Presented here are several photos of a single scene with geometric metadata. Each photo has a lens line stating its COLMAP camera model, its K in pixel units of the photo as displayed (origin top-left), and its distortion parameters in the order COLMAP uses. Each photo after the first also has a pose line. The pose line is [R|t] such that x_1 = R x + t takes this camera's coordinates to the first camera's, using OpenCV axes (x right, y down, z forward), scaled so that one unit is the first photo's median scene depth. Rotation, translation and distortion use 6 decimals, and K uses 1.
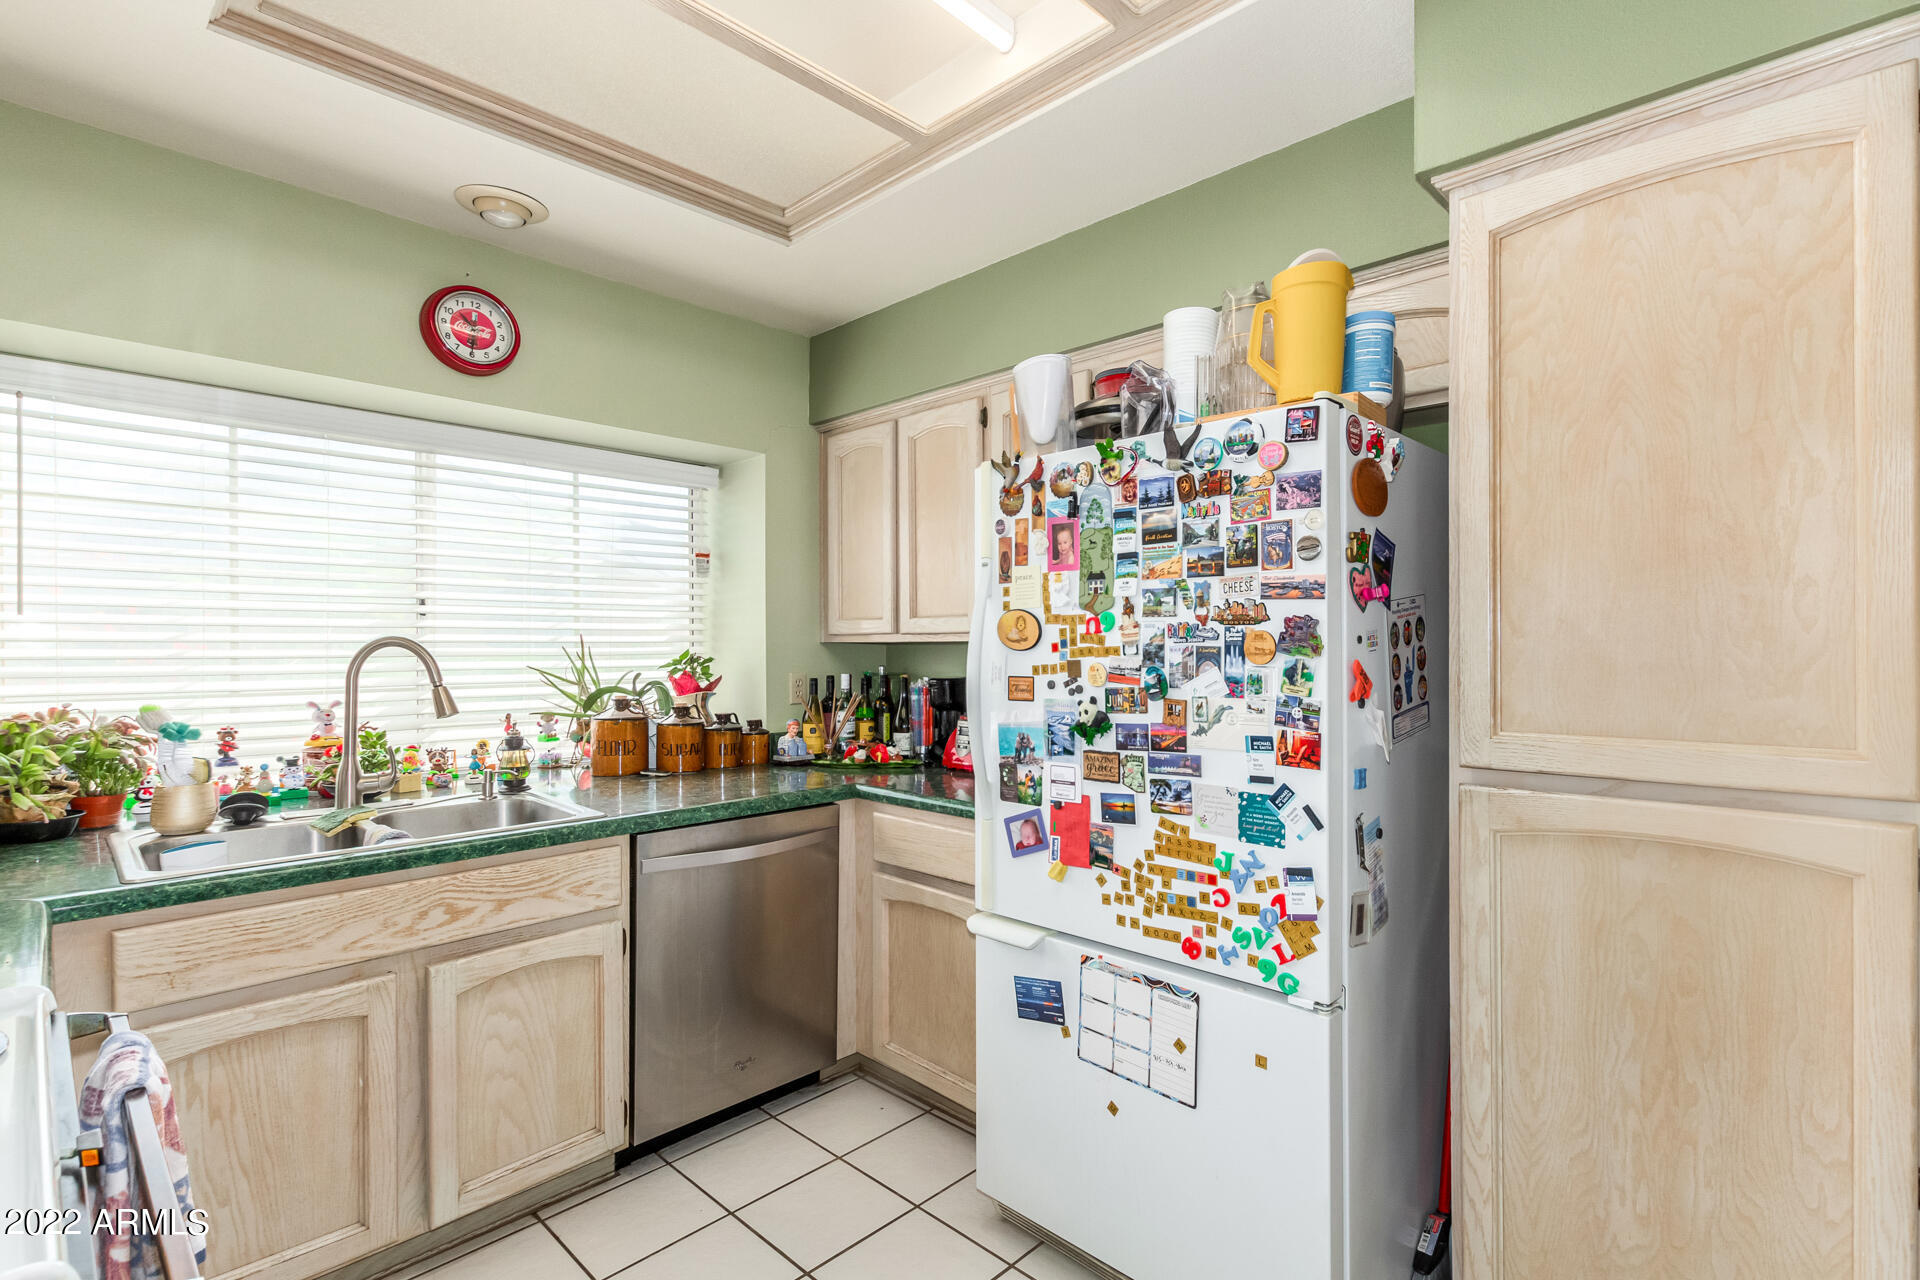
lens RADIAL K [[905.5, 0, 994.7], [0, 905.5, 646.5], [0, 0, 1]] dist [0.003857, -0.002453]
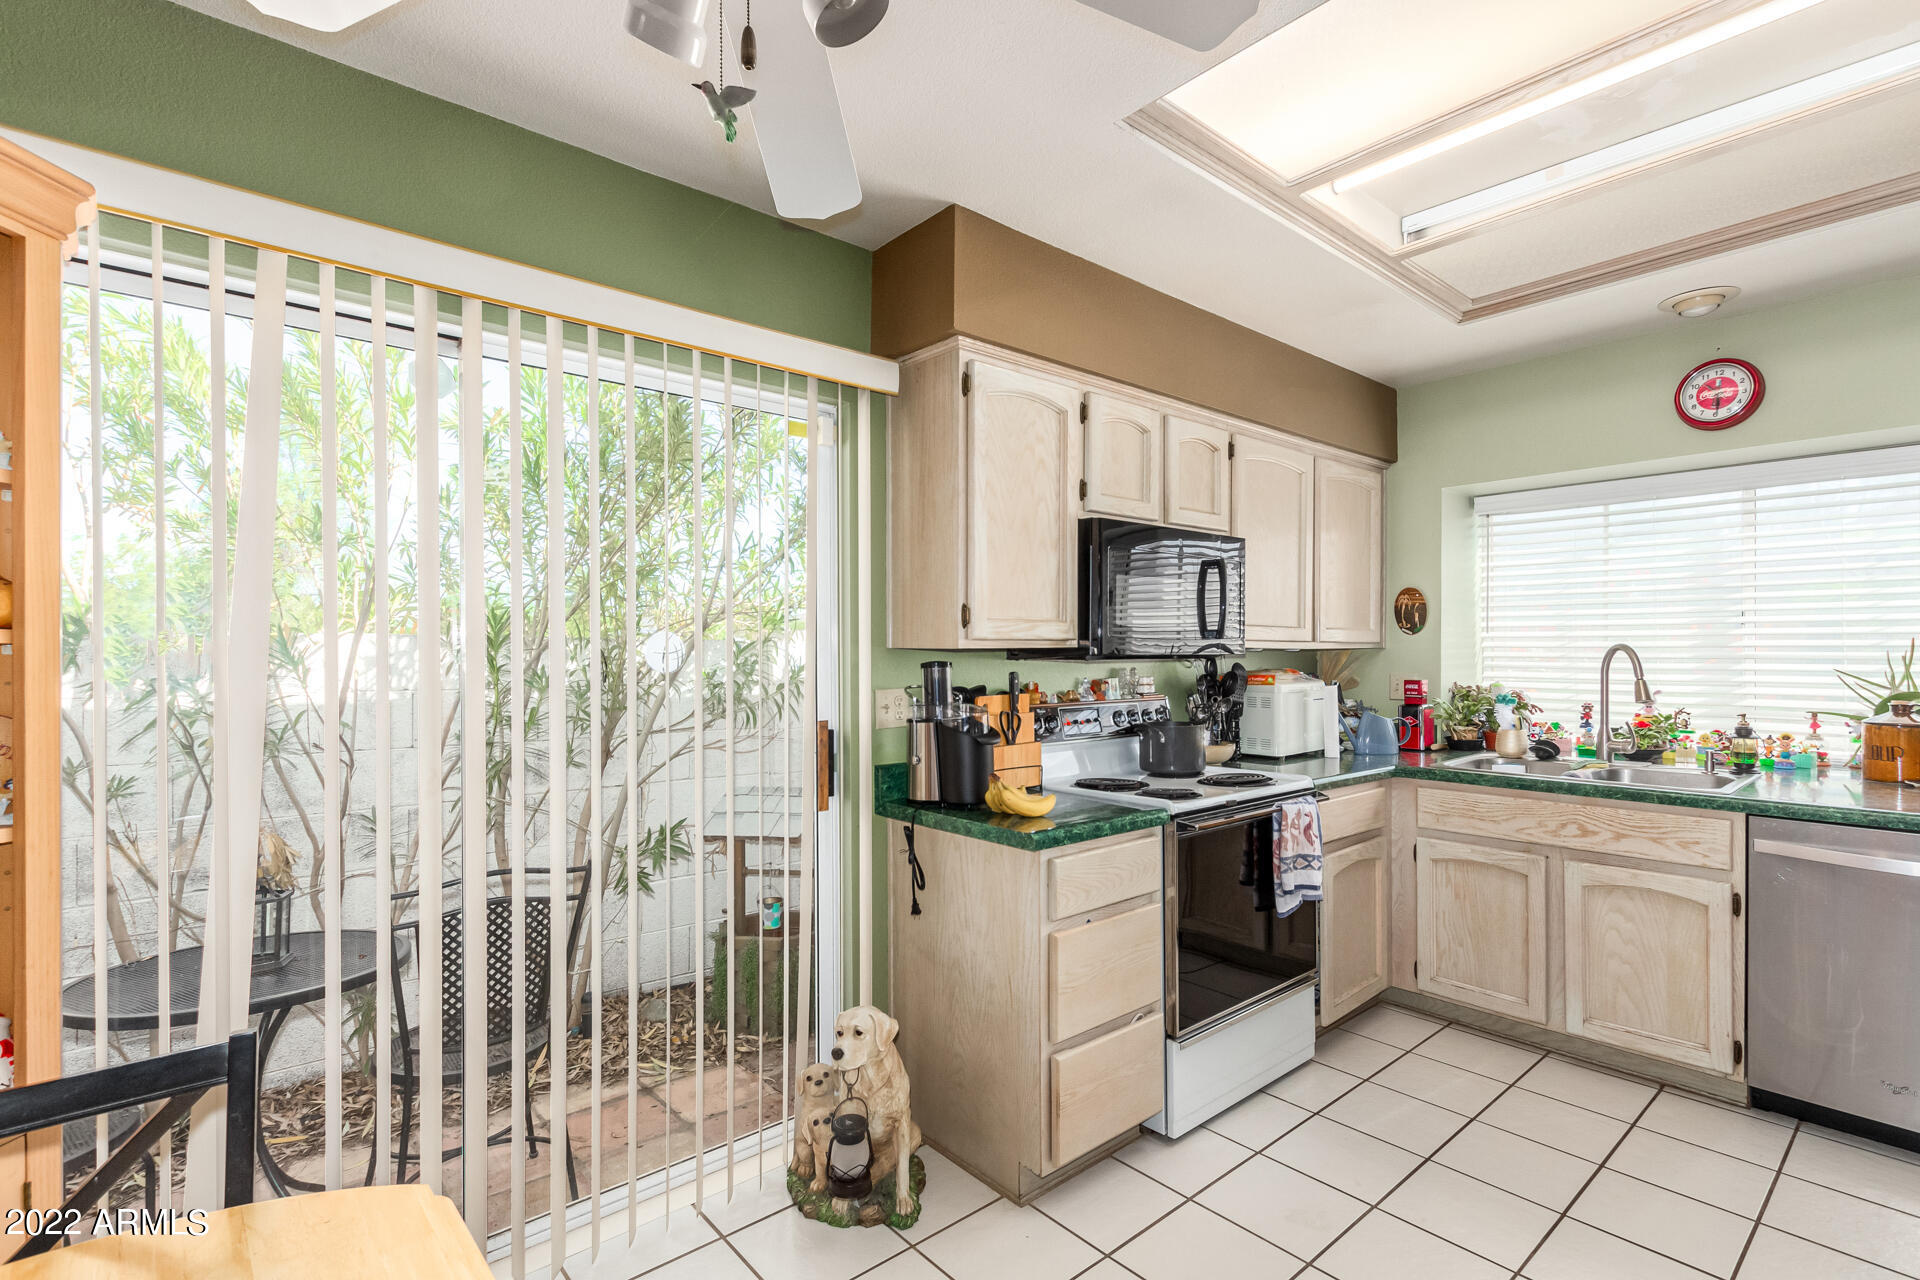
lens RADIAL K [[905.5, 0, 962.1], [0, 905.5, 657.5], [0, 0, 1]] dist [0.003857, -0.002453]
pose [[-0.140288, 0.007352, -0.990083, 1.000686], [0.002018, 0.999972, 0.007140, -0.002510], [0.990109, -0.000996, -0.140299, 0.198436]]
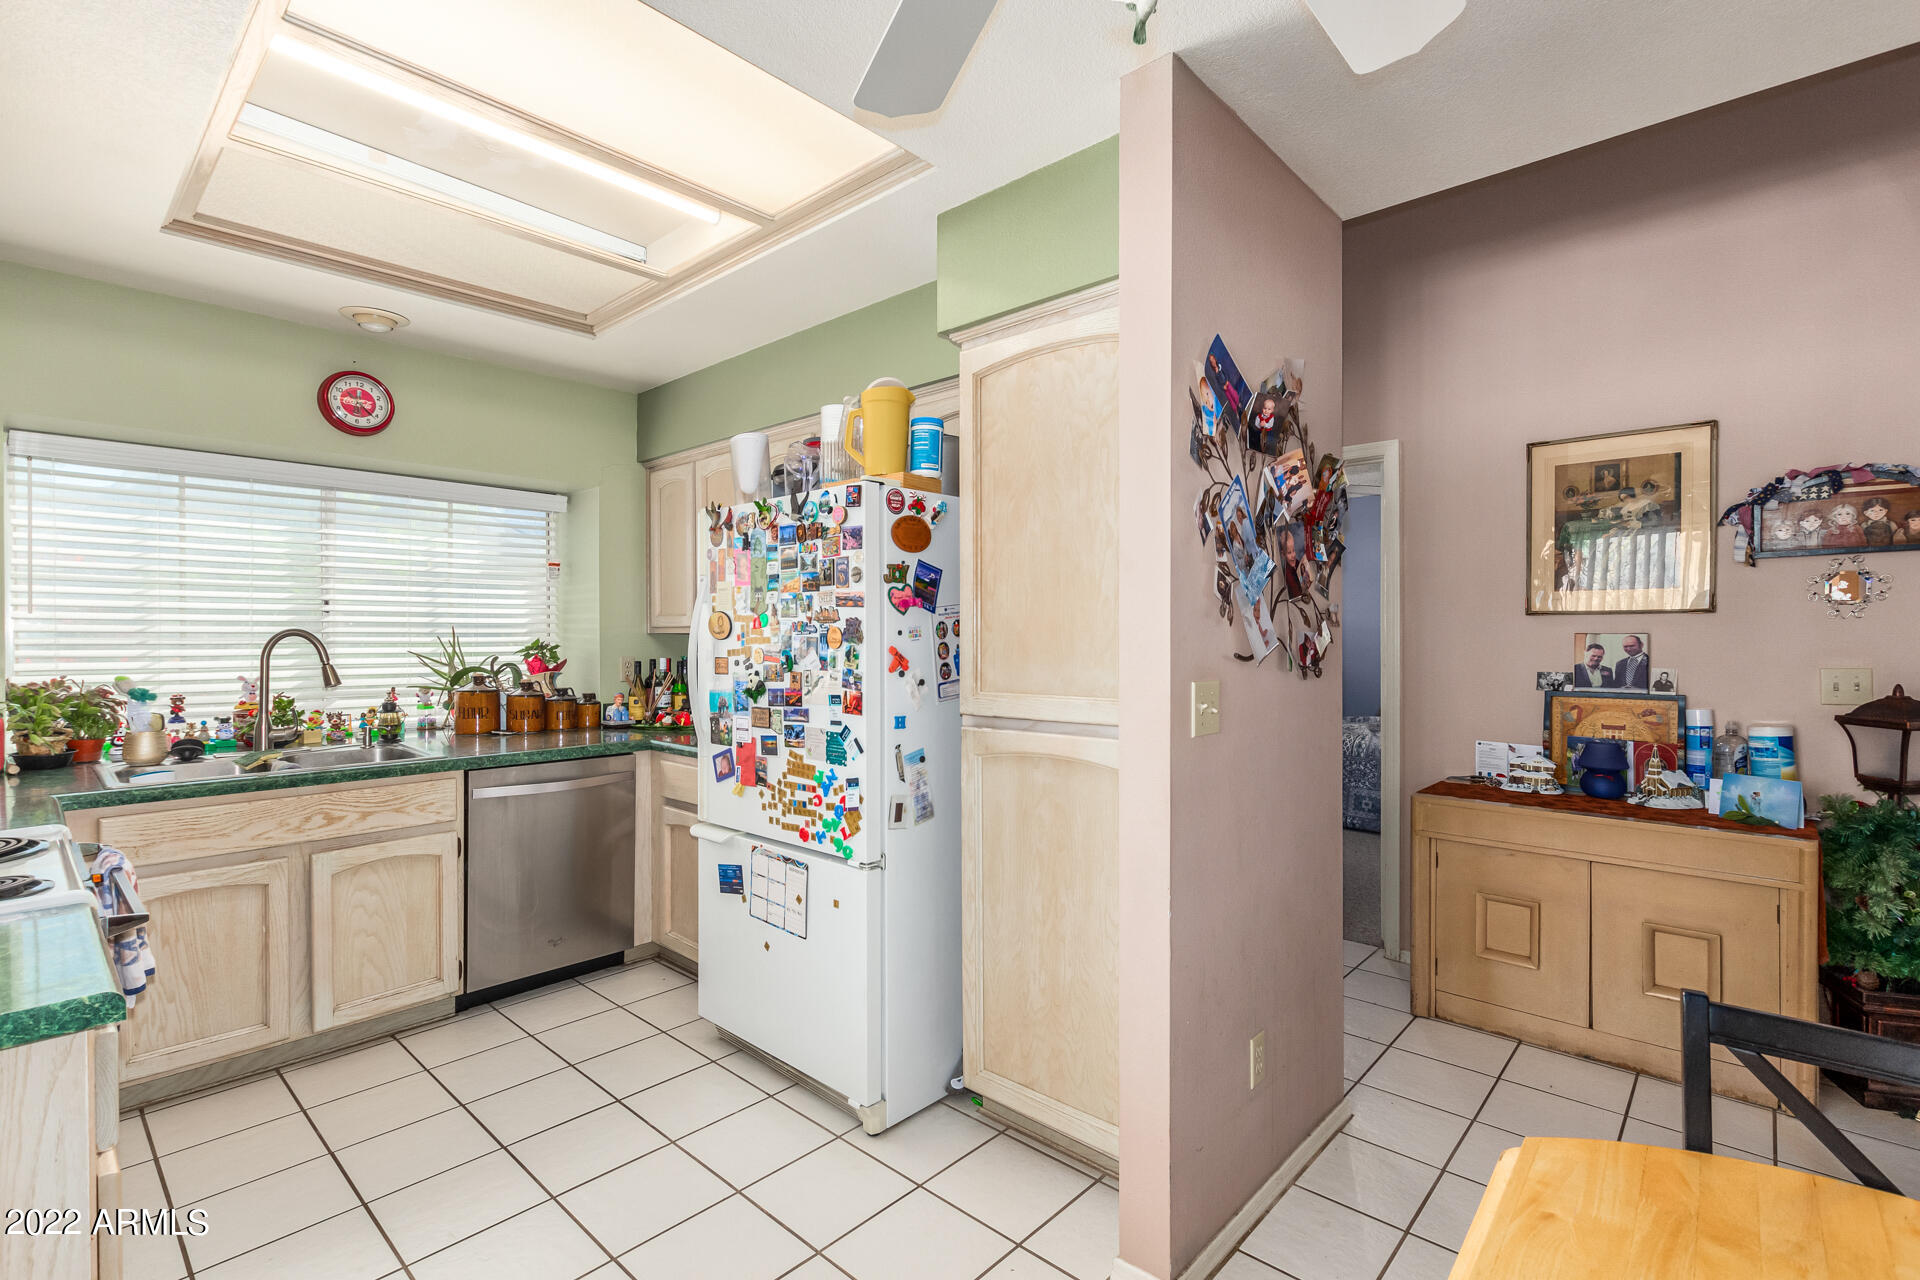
lens RADIAL K [[905.5, 0, 959.4], [0, 905.5, 639.5], [0, 0, 1]] dist [0.003857, -0.002453]
pose [[0.999998, 0.000900, -0.001868, 0.414664], [-0.000893, 0.999992, 0.003871, -0.001820], [0.001872, -0.003869, 0.999991, -0.452126]]
